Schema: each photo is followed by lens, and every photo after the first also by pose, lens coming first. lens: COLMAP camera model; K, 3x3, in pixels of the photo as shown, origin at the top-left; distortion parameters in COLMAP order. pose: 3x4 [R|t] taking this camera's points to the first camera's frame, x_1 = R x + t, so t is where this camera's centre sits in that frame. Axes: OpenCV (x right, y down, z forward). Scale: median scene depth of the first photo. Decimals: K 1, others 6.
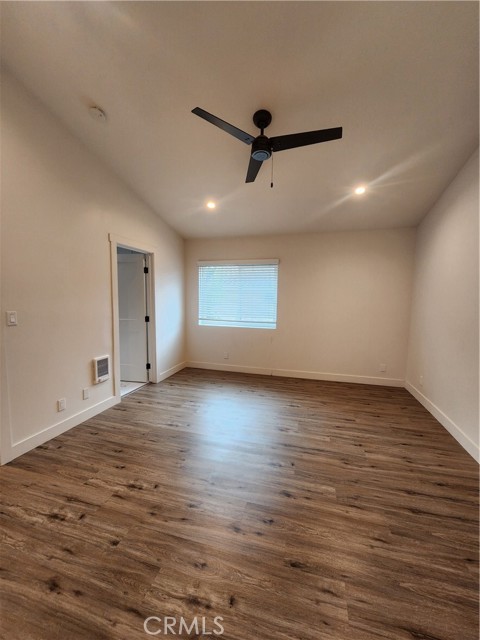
lens RADIAL K [[260.8, 0, 239.2], [0, 260.8, 319.4], [0, 0, 1]] dist [0.003065, -0.002441]
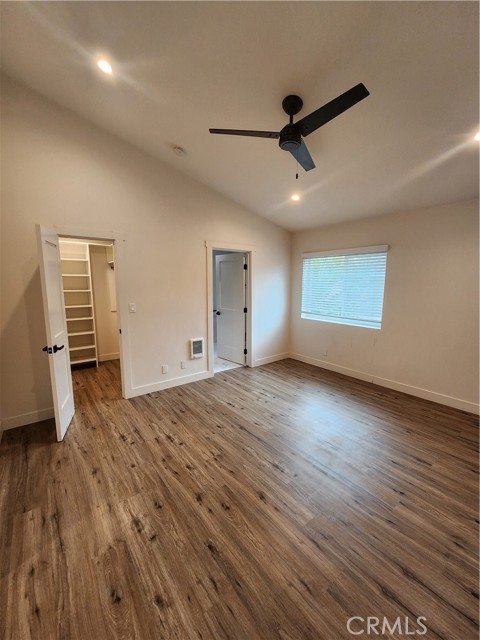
lens RADIAL K [[260.8, 0, 241.7], [0, 260.8, 320.7], [0, 0, 1]] dist [0.003065, -0.002441]
pose [[0.804897, 0.077190, -0.588373, 0.440350], [-0.043458, 0.996509, 0.071283, -0.052773], [0.591821, -0.031806, 0.805442, 0.104065]]
